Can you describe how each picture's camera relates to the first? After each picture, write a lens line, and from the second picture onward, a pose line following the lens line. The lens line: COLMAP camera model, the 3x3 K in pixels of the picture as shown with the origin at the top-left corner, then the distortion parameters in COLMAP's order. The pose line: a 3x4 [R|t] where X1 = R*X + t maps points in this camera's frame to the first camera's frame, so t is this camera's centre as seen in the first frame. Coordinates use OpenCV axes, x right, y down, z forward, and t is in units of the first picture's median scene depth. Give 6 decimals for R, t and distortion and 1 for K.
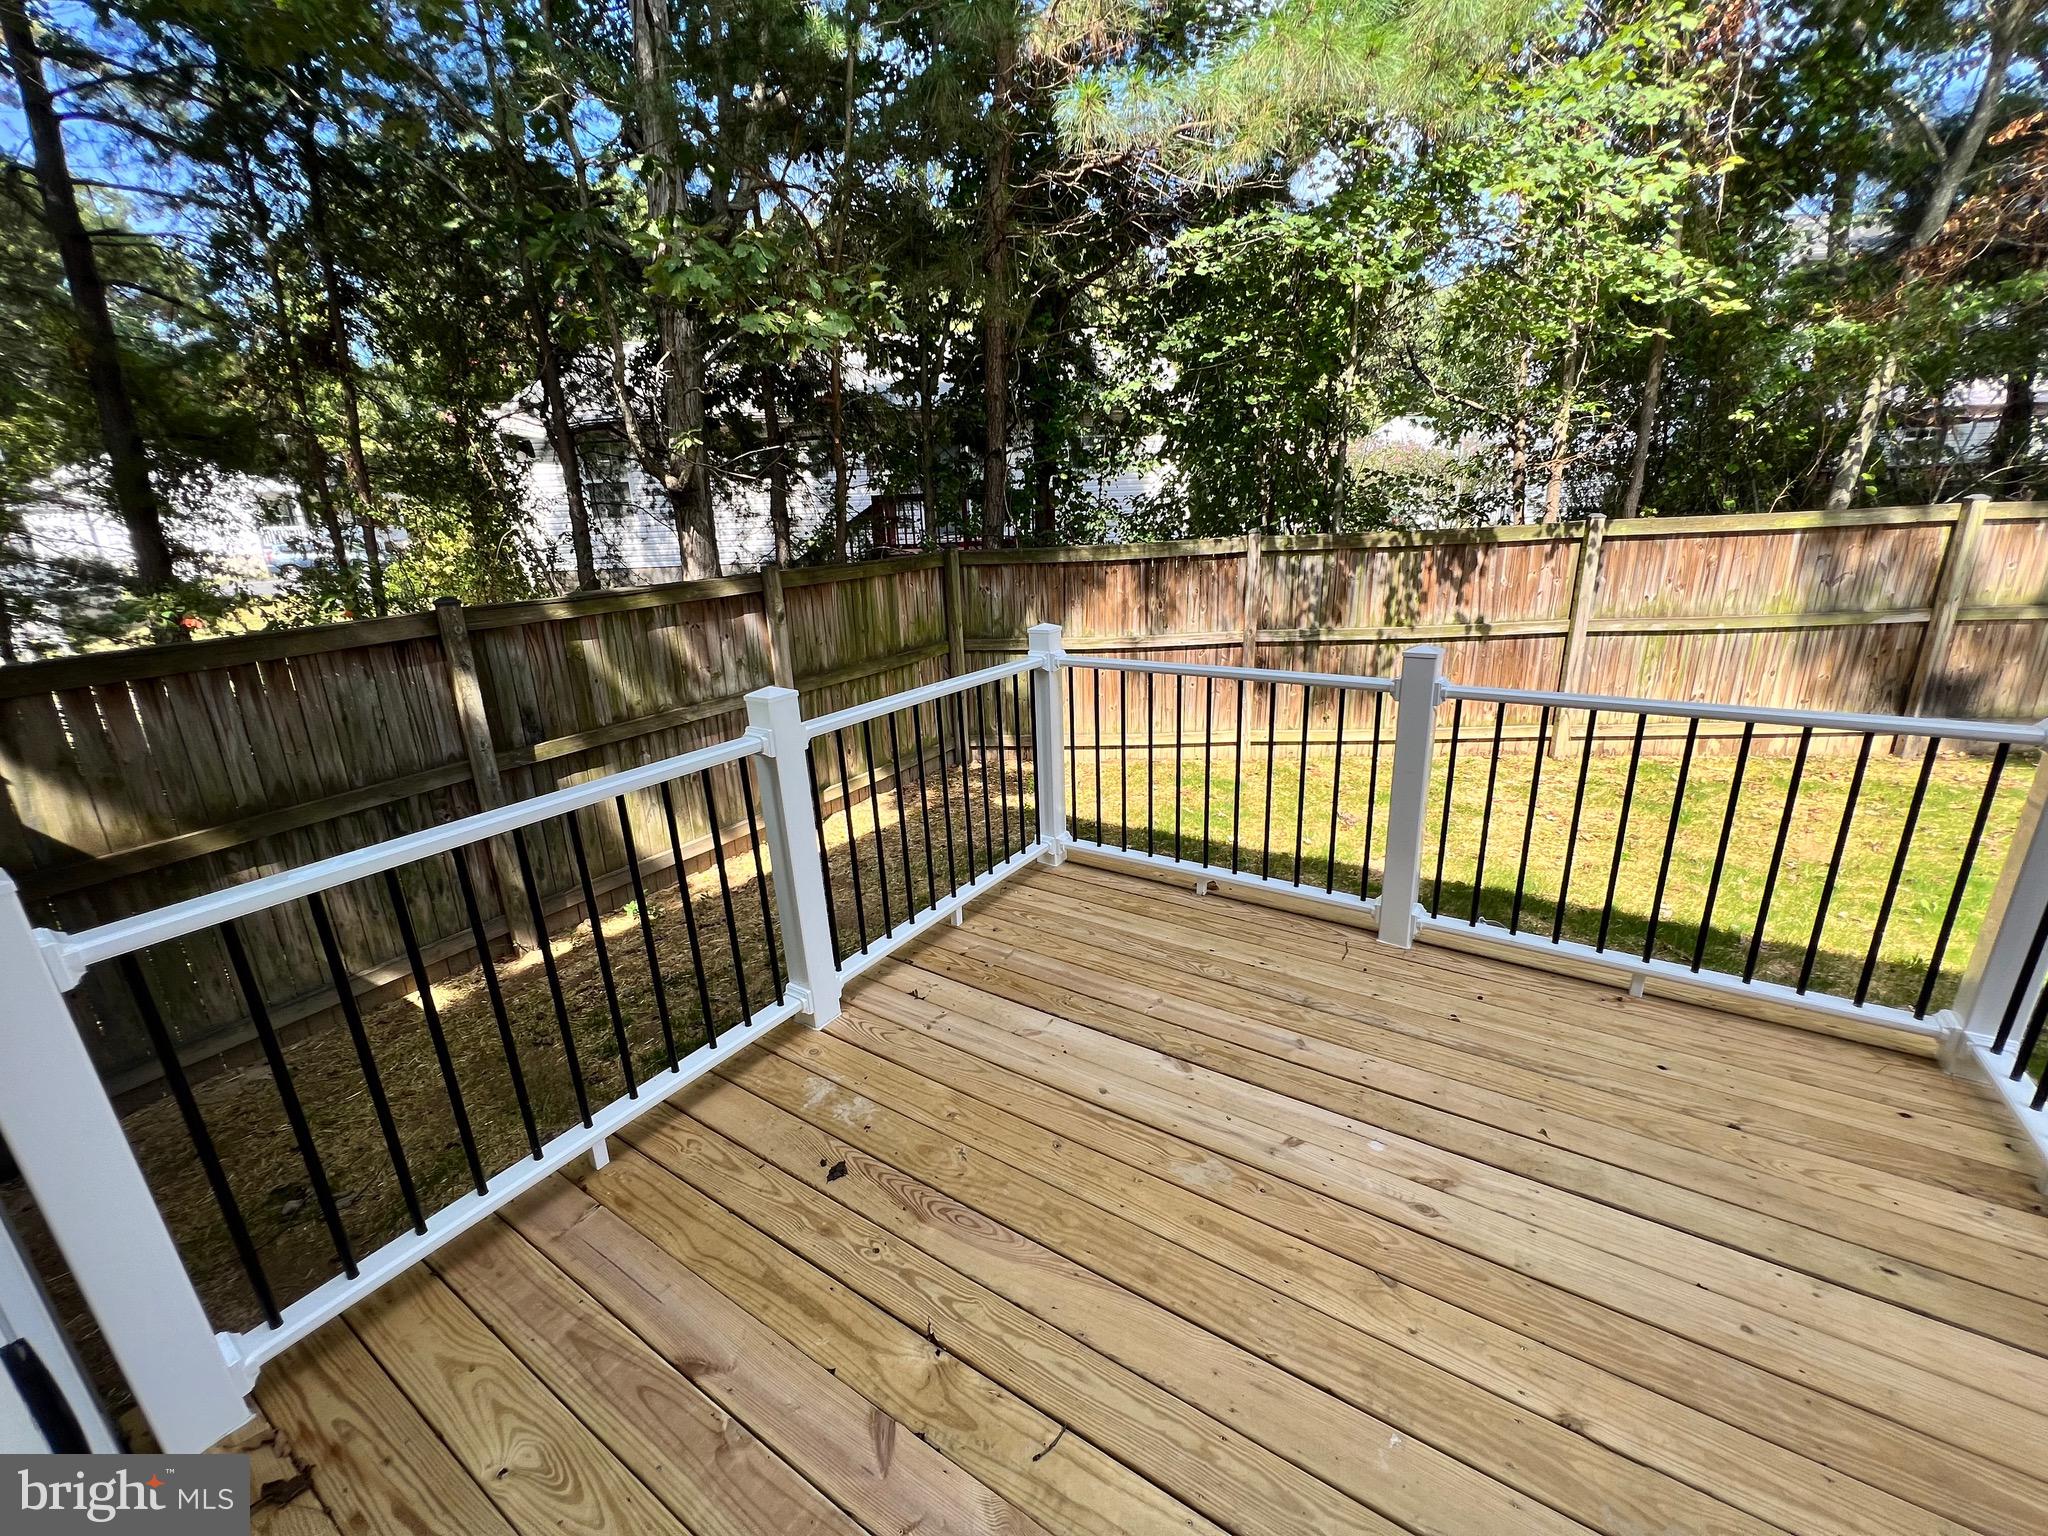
lens RADIAL K [[823.8, 0, 1022.7], [0, 823.8, 759.7], [0, 0, 1]] dist [-0.004636, 0.001150]
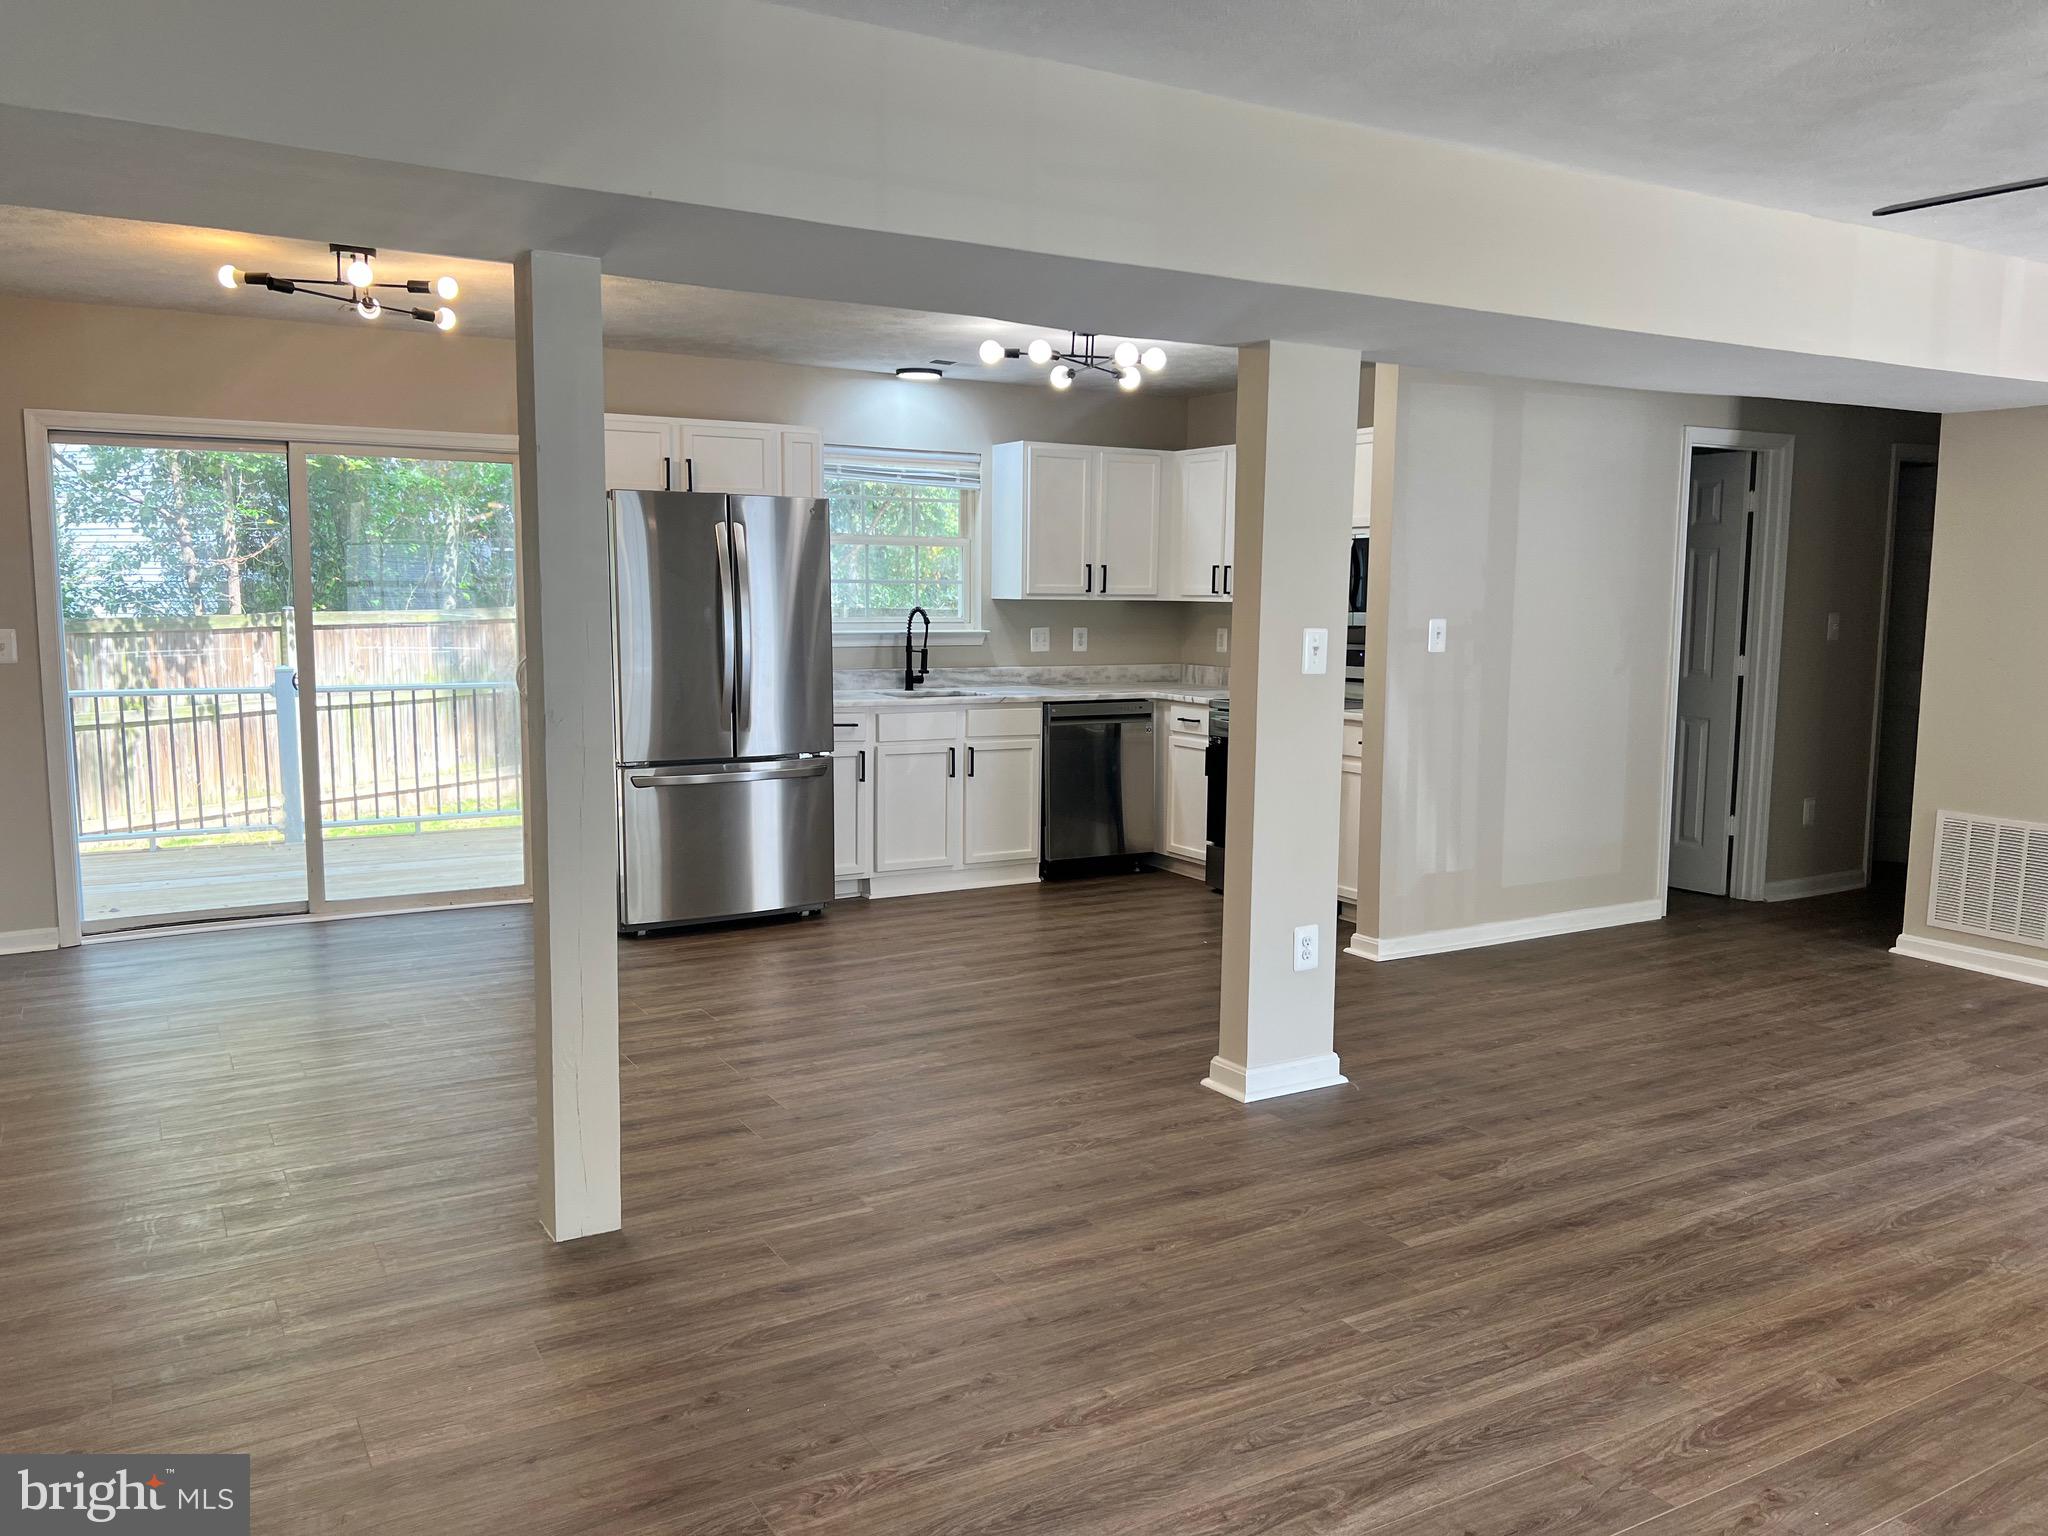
lens RADIAL K [[1542.8, 0, 1008.1], [0, 1542.8, 783.5], [0, 0, 1]] dist [0.049749, -0.055702]
pose [[0.452913, -0.072912, 0.888568, -0.835065], [0.237712, 0.970447, -0.041534, 0.283680], [-0.859280, 0.230035, 0.456860, -0.844935]]
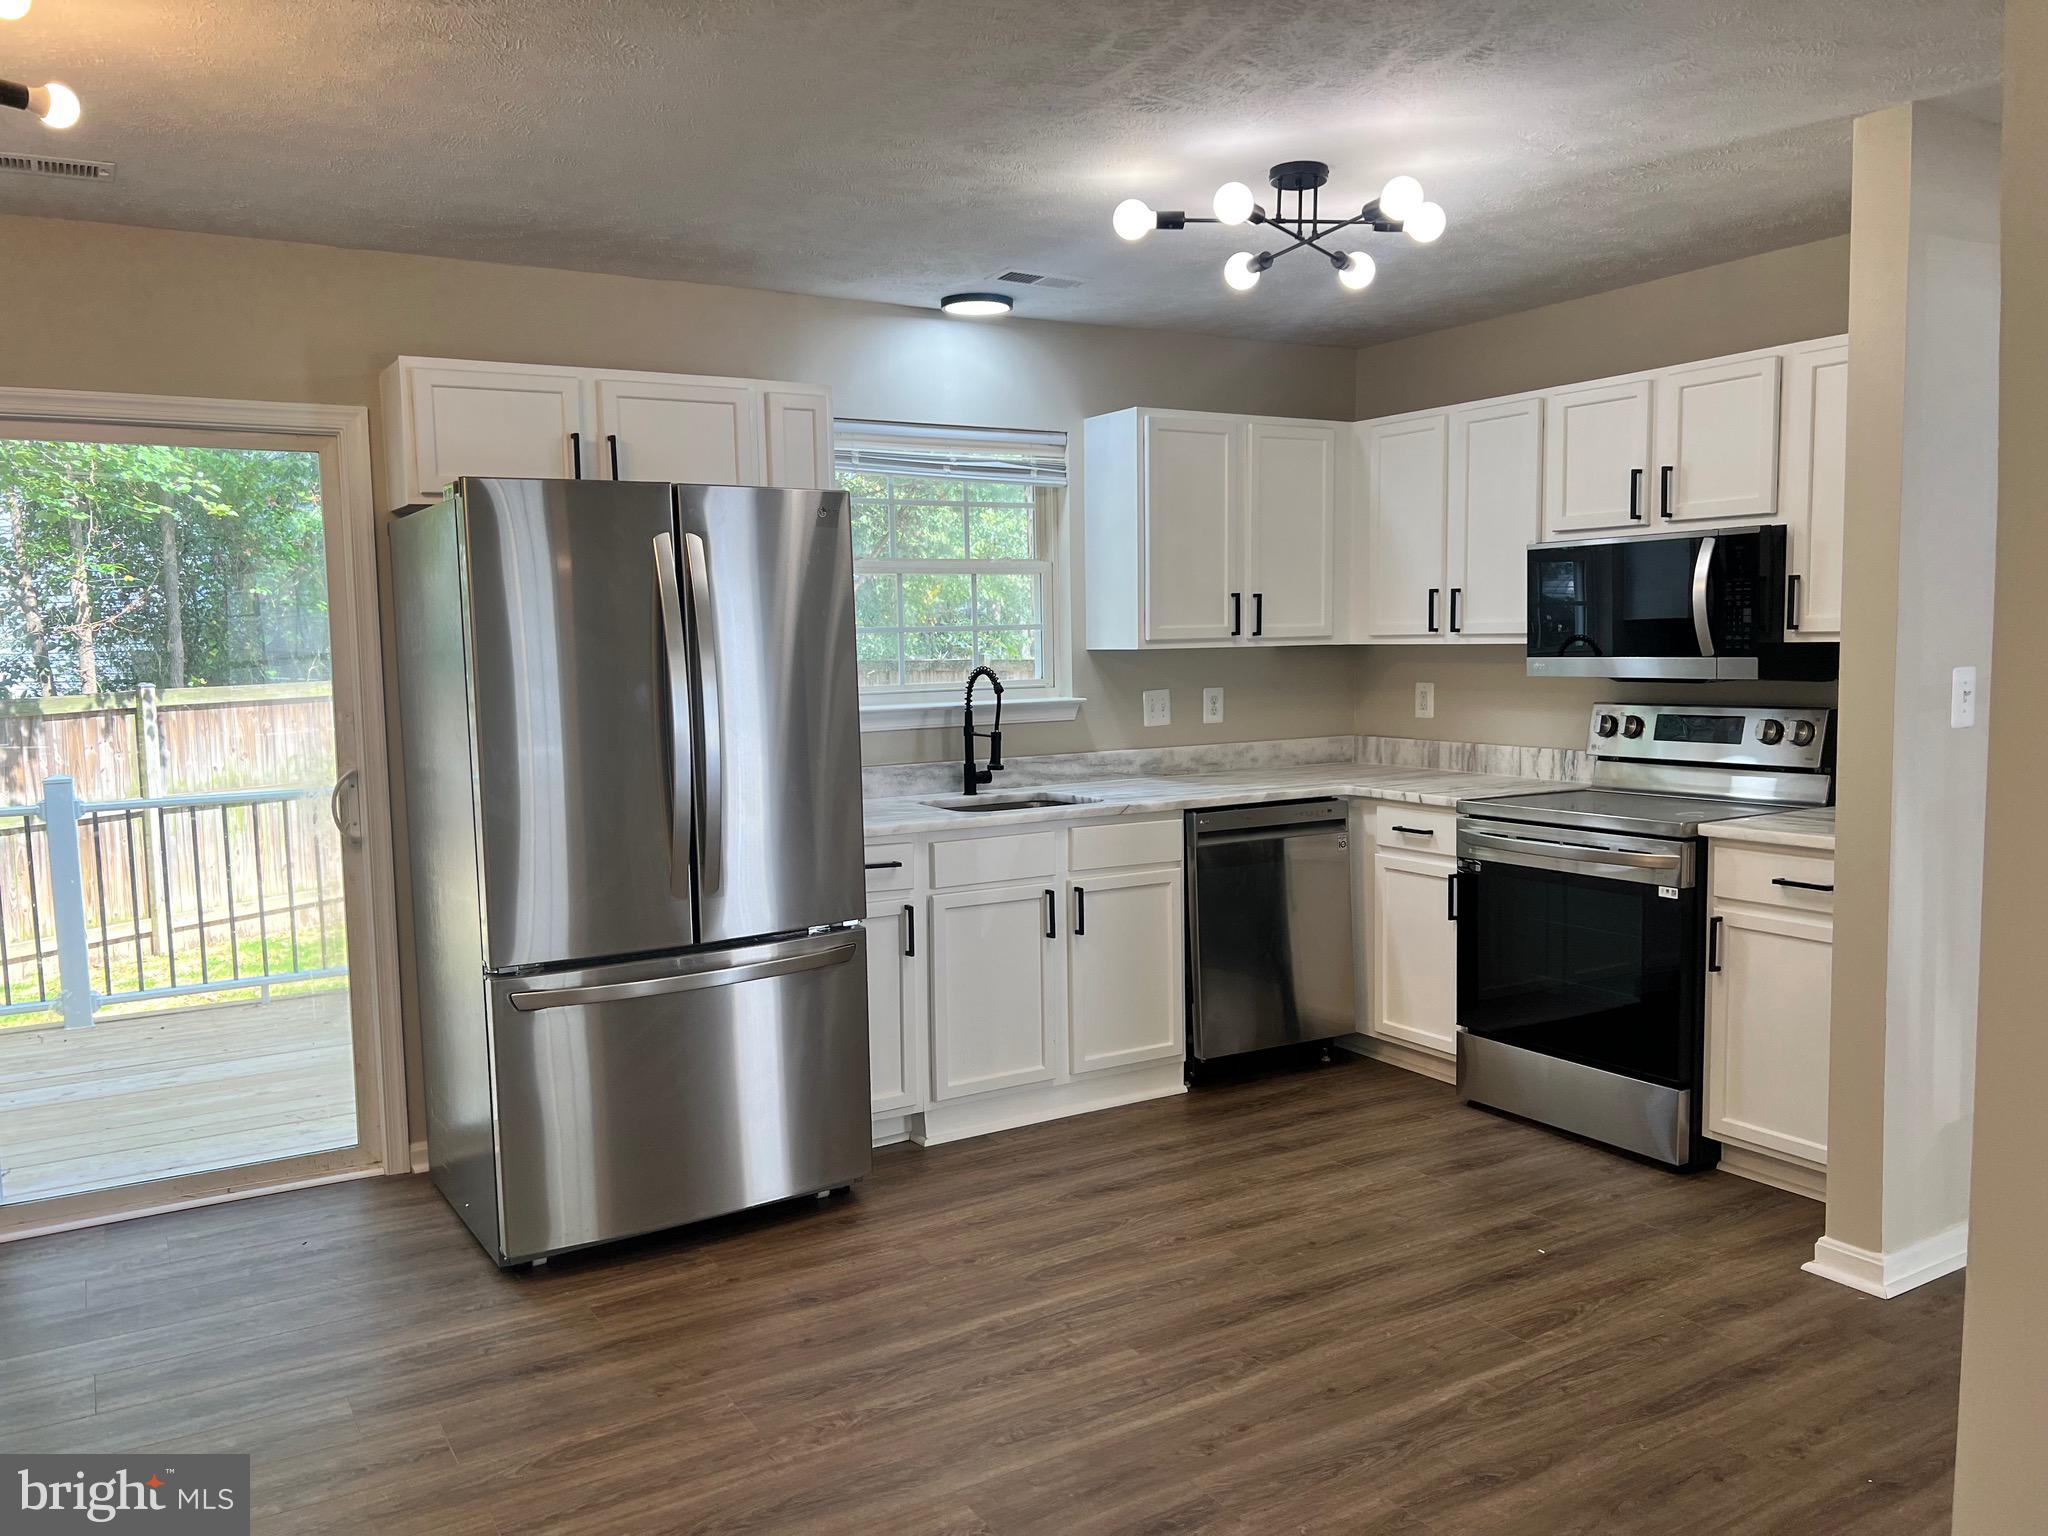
lens RADIAL K [[1542.8, 0, 1000.4], [0, 1542.8, 764.0], [0, 0, 1]] dist [0.049749, -0.055702]
pose [[0.446975, -0.049865, 0.893155, -0.452972], [0.266340, 0.960582, -0.079659, 0.188634], [-0.853977, 0.273489, 0.442637, -0.587059]]
